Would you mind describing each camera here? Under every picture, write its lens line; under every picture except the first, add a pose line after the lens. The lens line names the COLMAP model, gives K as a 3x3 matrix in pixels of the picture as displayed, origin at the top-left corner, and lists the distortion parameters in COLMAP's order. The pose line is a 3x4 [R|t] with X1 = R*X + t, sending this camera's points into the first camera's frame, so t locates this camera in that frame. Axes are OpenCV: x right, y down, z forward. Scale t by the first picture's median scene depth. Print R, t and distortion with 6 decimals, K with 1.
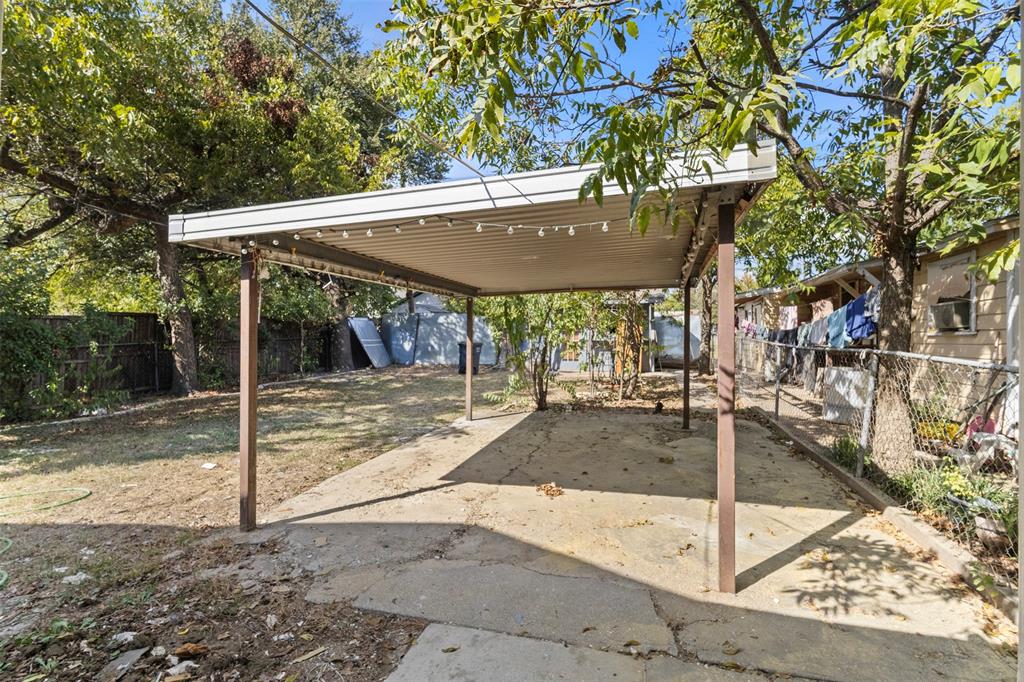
lens RADIAL K [[475.3, 0, 510.7], [0, 475.3, 346.5], [0, 0, 1]] dist [0.004691, 0.000606]
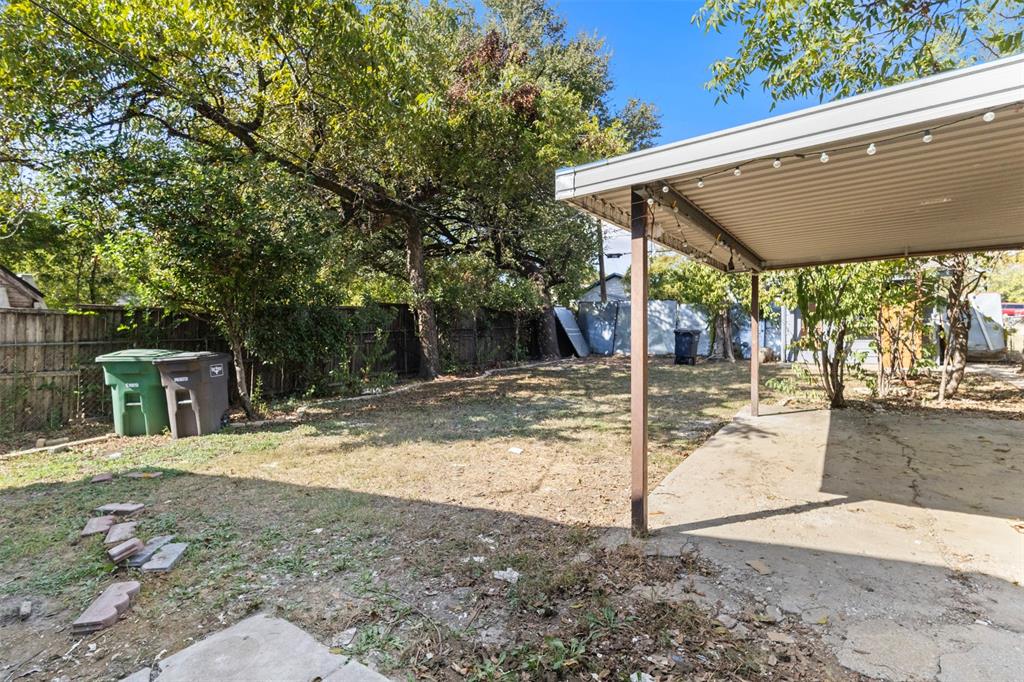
lens RADIAL K [[475.3, 0, 516.7], [0, 475.3, 337.7], [0, 0, 1]] dist [0.004691, 0.000606]
pose [[0.947689, -0.001823, -0.319191, -0.383421], [0.001121, 0.999997, -0.002383, 0.029460], [0.319195, 0.001901, 0.947687, 0.104988]]
